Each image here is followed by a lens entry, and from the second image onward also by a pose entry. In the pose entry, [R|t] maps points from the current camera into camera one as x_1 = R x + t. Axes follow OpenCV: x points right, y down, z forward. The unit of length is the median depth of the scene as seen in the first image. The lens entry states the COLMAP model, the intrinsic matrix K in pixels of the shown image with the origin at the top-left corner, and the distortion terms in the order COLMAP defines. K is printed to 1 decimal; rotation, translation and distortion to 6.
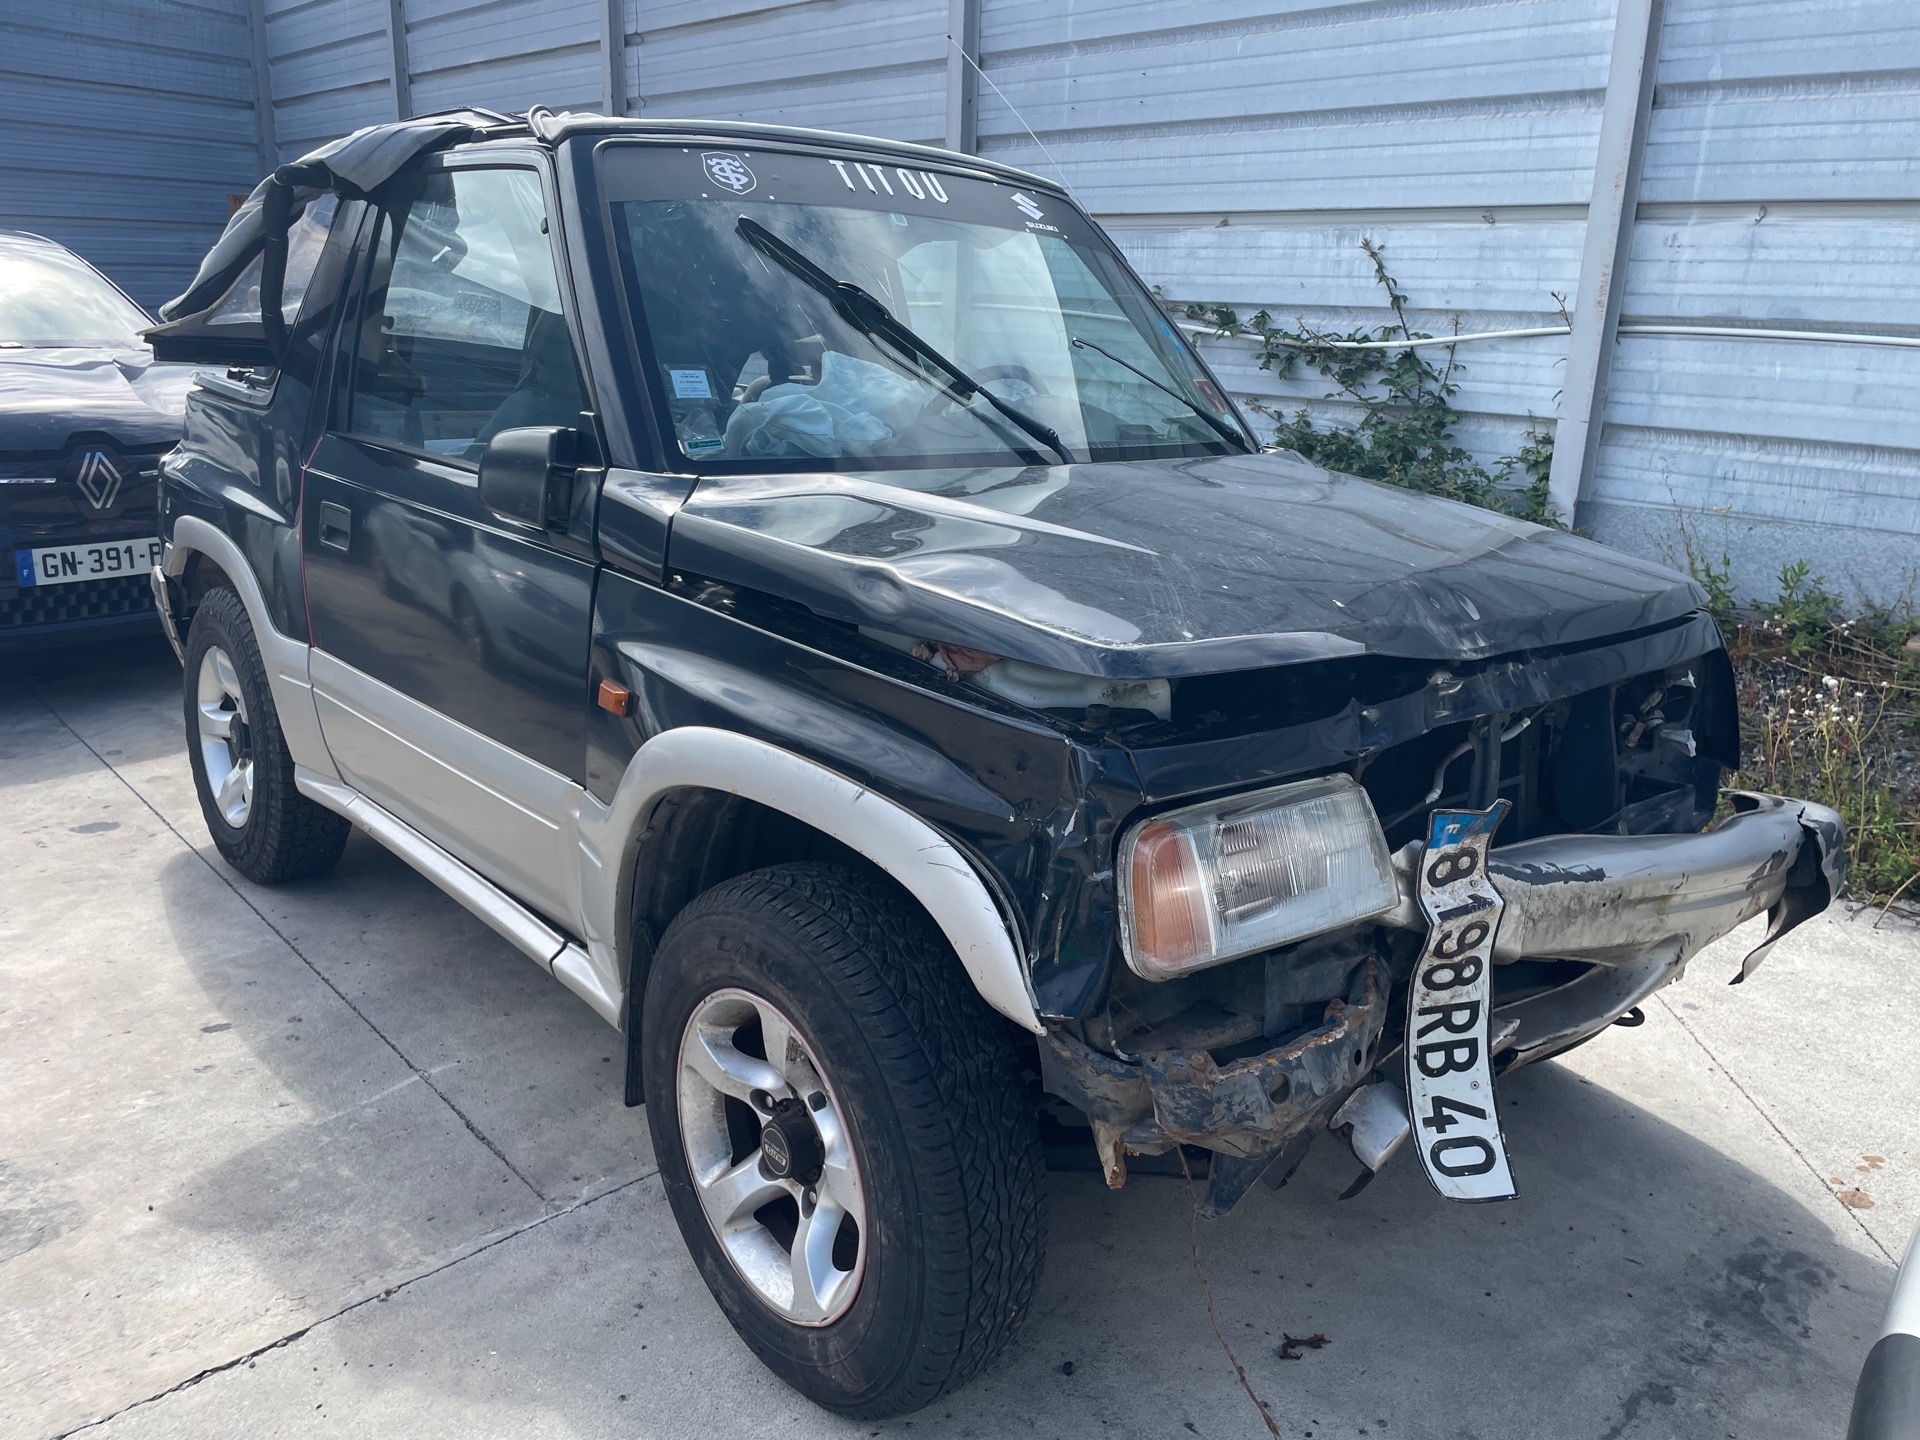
lens RADIAL K [[1453.3, 0, 977.3], [0, 1453.3, 730.9], [0, 0, 1]] dist [0.051990, -0.093476]
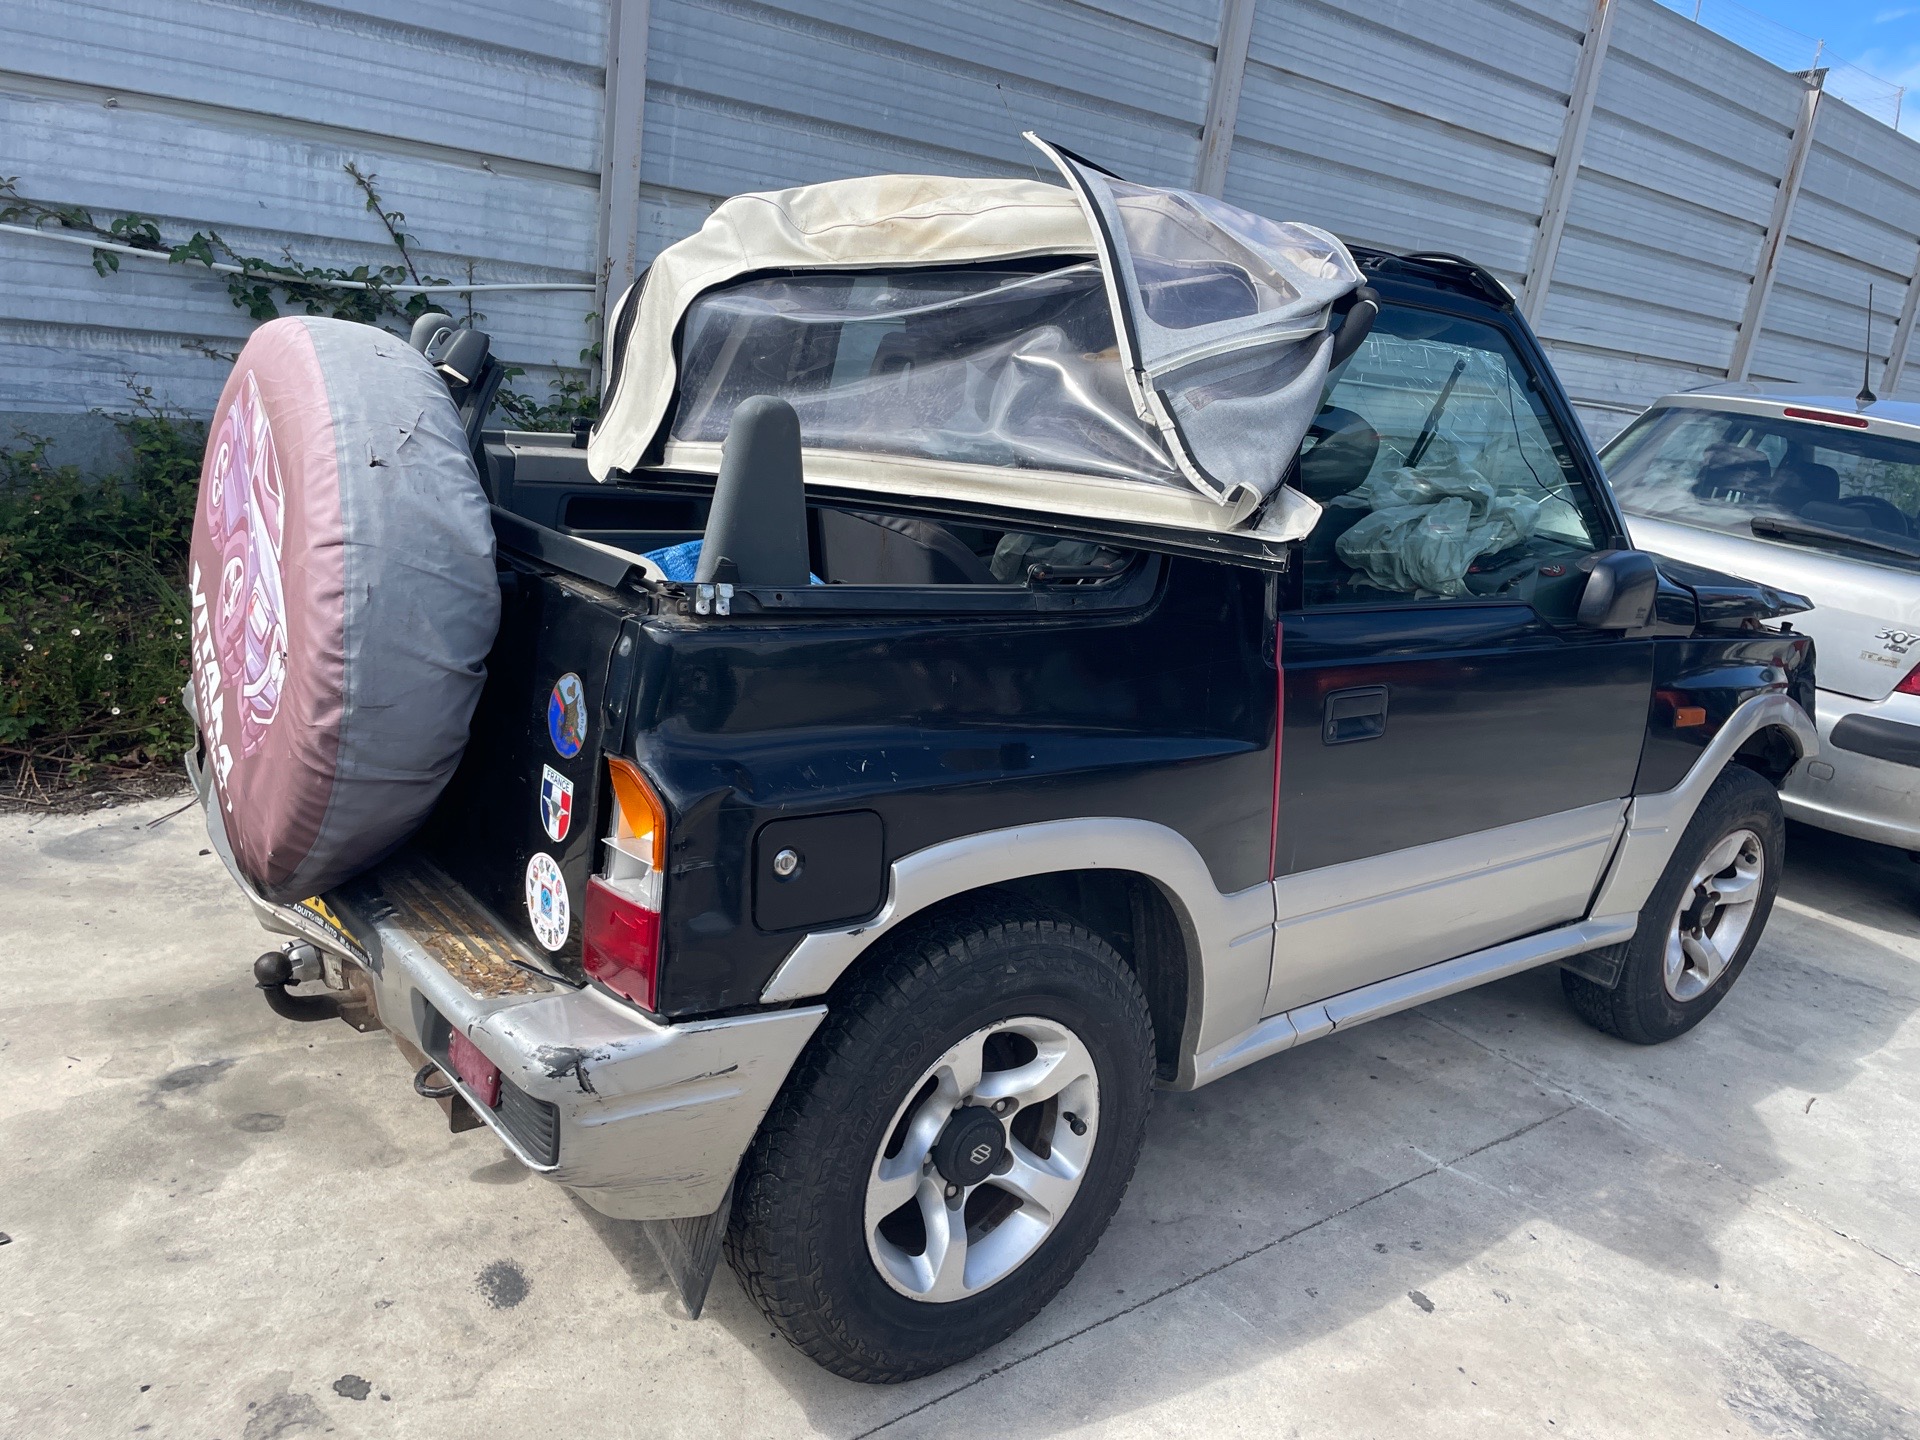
lens RADIAL K [[1475.3, 0, 960.0], [0, 1475.3, 720.0], [0, 0, 1]] dist [0.048101, -0.099527]
pose [[0.057561, -0.289500, 0.955446, -0.691415], [0.153957, 0.948158, 0.278017, -0.219834], [-0.986400, 0.131095, 0.099147, 0.620110]]
